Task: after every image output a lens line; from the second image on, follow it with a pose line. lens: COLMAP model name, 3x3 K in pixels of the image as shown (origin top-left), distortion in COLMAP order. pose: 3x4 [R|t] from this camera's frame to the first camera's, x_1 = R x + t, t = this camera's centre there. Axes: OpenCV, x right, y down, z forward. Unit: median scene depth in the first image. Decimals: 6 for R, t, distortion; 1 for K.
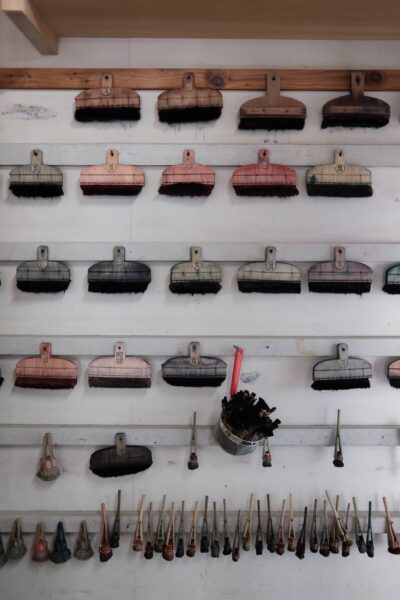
lens RADIAL K [[599.0, 0, 201.2], [0, 599.0, 298.9], [0, 0, 1]] dist [0.011796, 0.000000]
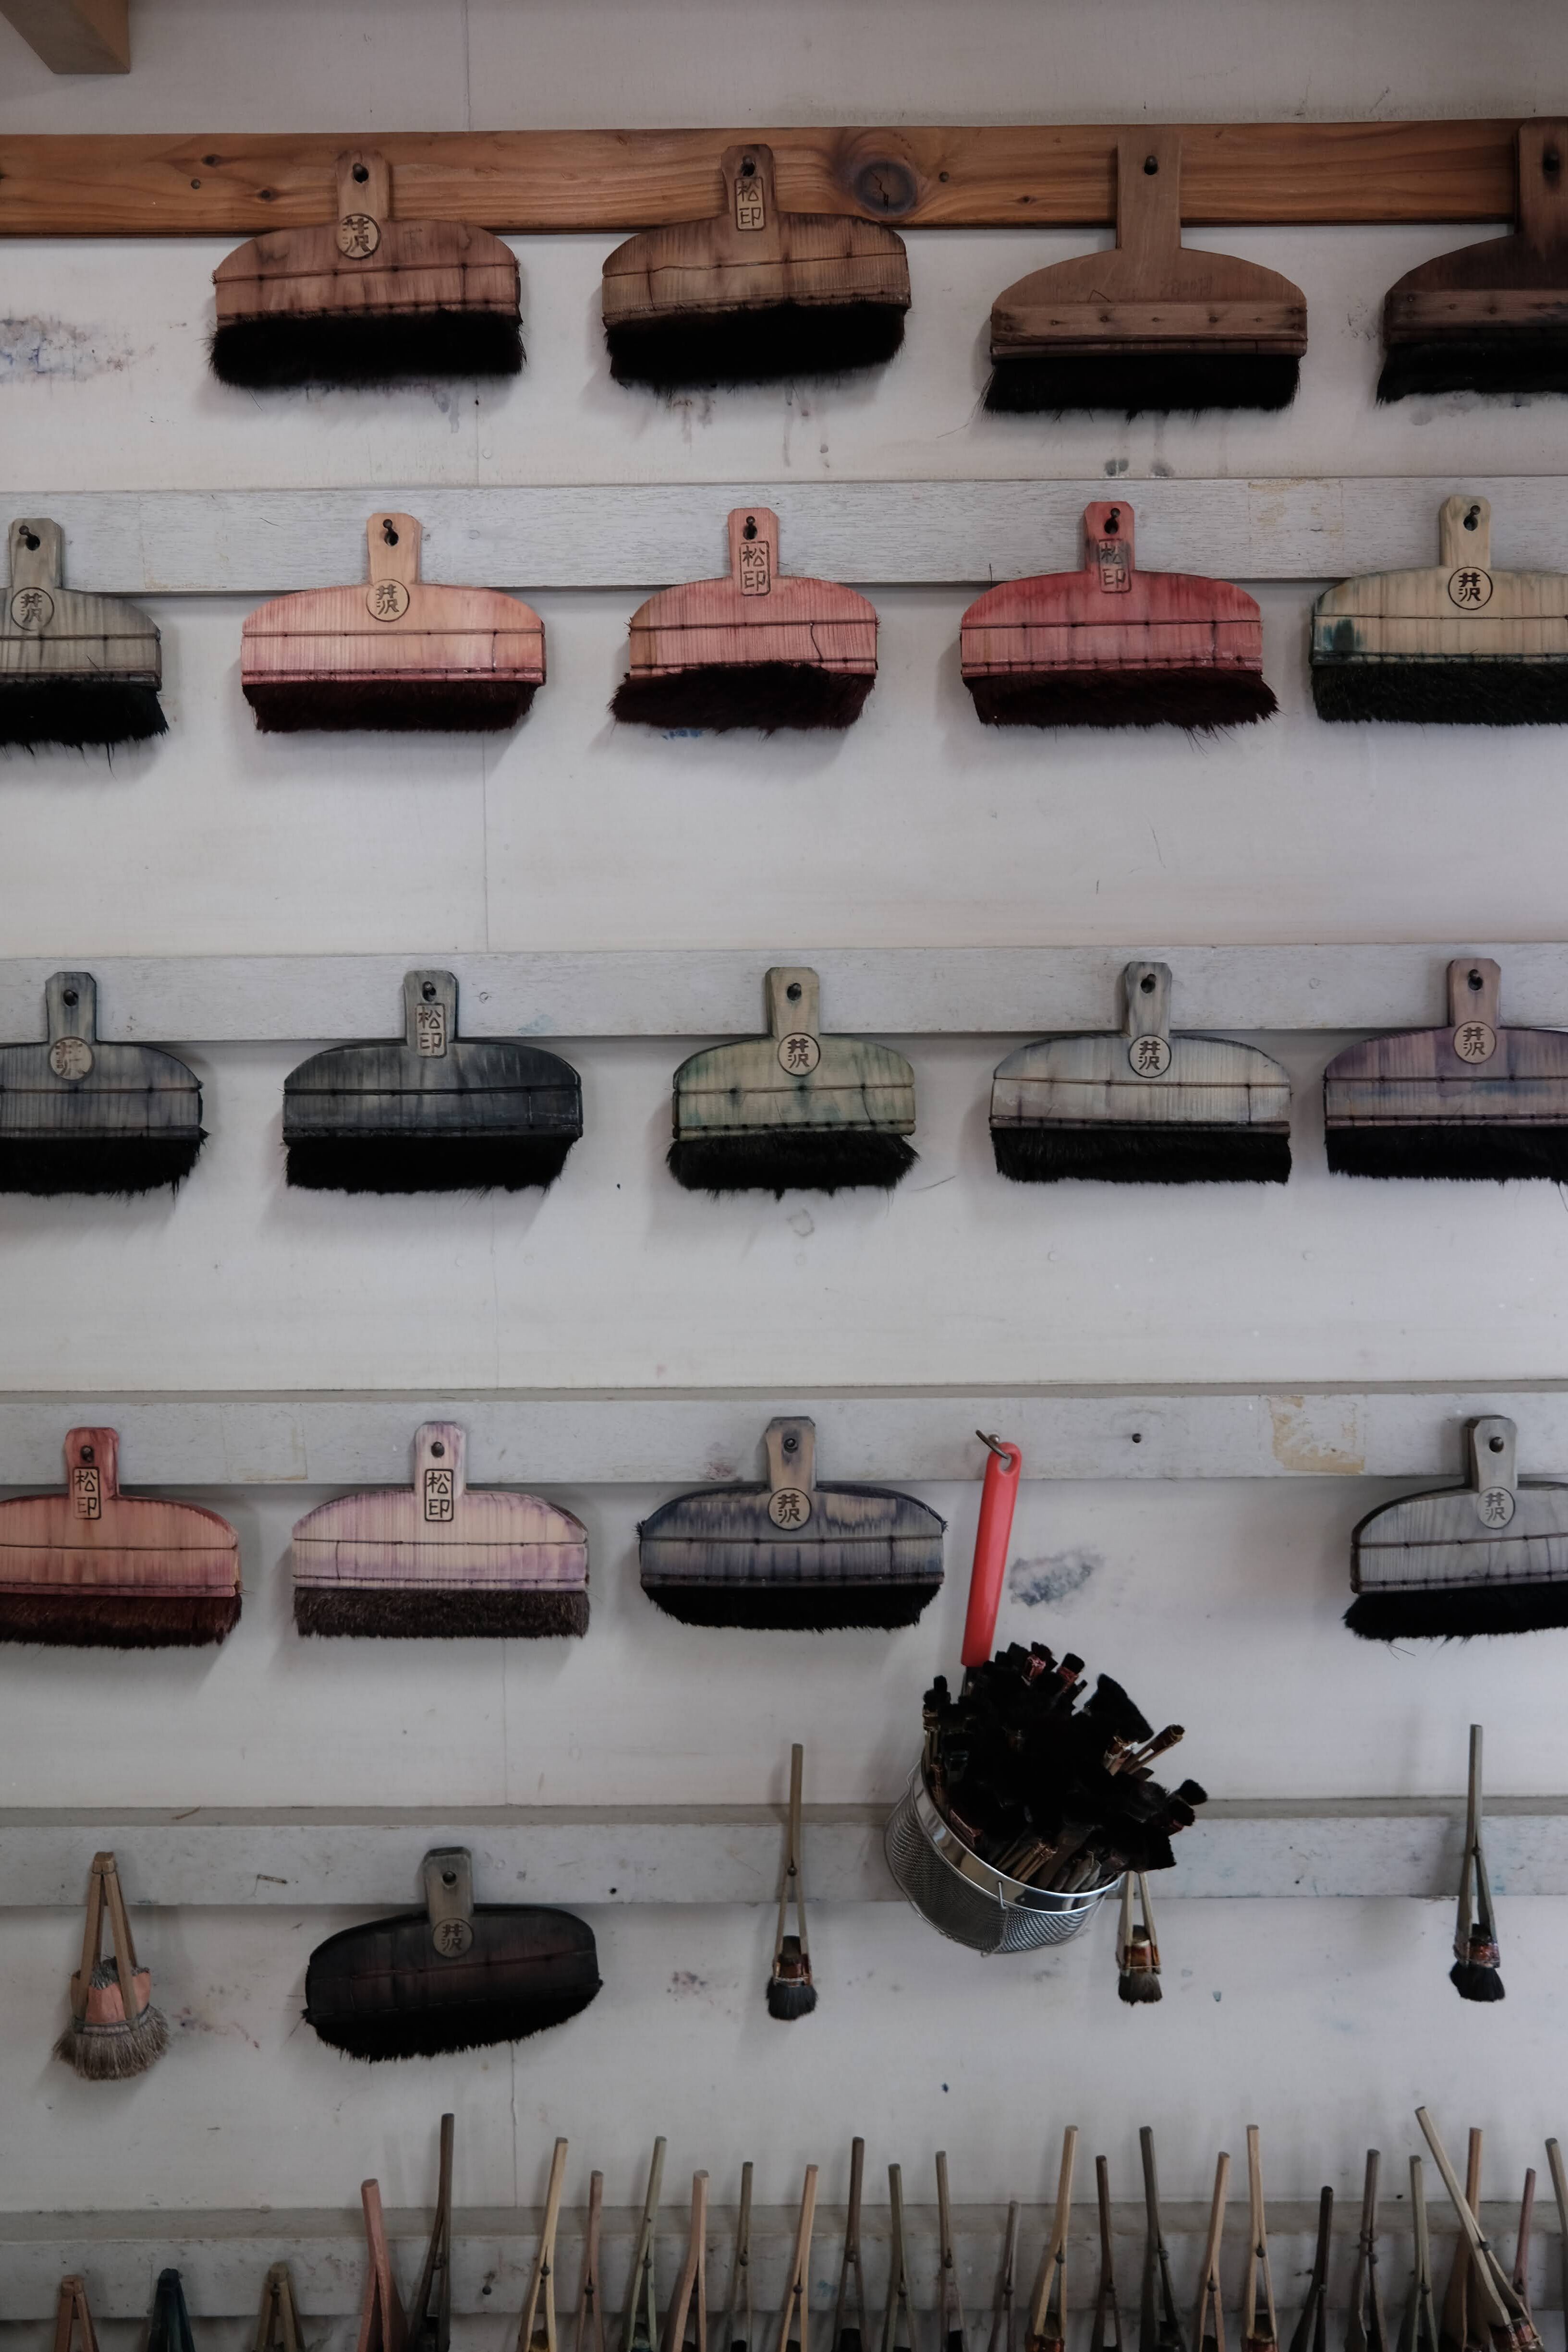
lens RADIAL K [[2348.2, 0, 779.6], [0, 2348.2, 1180.0], [0, 0, 1]] dist [0.011796, 0.000000]
pose [[0.999816, -0.012346, -0.014687, -0.001812], [0.012305, 0.999920, -0.002881, -0.009596], [0.014722, 0.002700, 0.999888, 0.168530]]
